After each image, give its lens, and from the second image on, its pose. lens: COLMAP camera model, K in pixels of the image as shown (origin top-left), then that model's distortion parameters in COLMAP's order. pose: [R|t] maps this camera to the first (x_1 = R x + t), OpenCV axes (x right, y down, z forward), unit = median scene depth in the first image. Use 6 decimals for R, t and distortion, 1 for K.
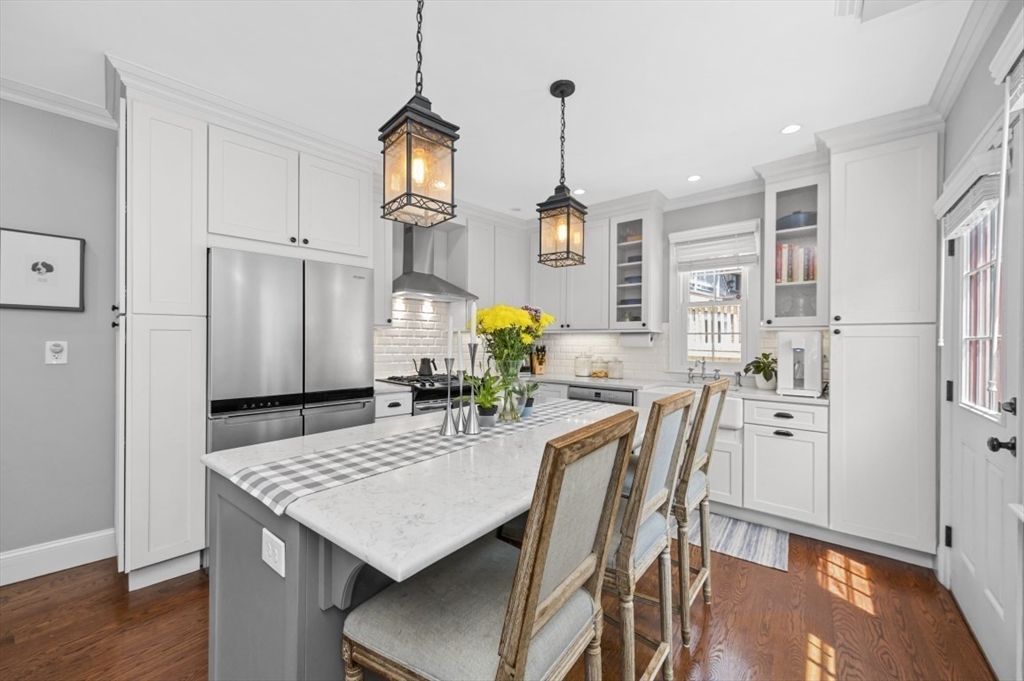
lens RADIAL K [[407.1, 0, 501.8], [0, 407.1, 340.8], [0, 0, 1]] dist [0.002019, 0.000103]
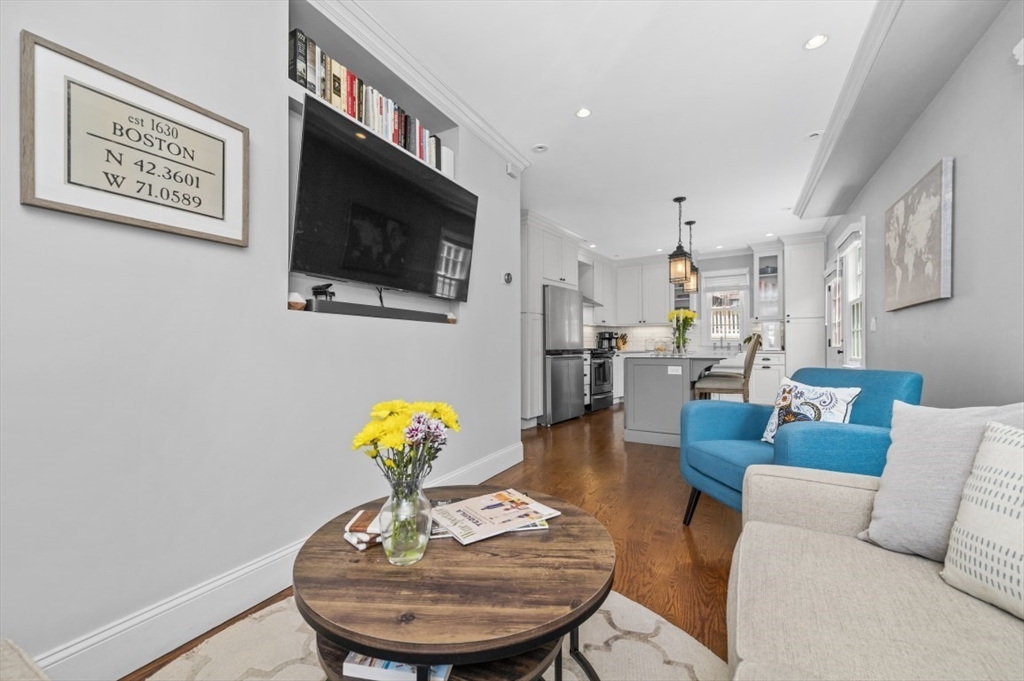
lens RADIAL K [[407.1, 0, 501.8], [0, 407.1, 340.8], [0, 0, 1]] dist [0.002019, 0.000103]
pose [[0.992638, -0.005726, 0.120981, -1.135551], [0.006919, 0.999931, -0.009446, 0.102729], [-0.120919, 0.010214, 0.992610, -1.165153]]
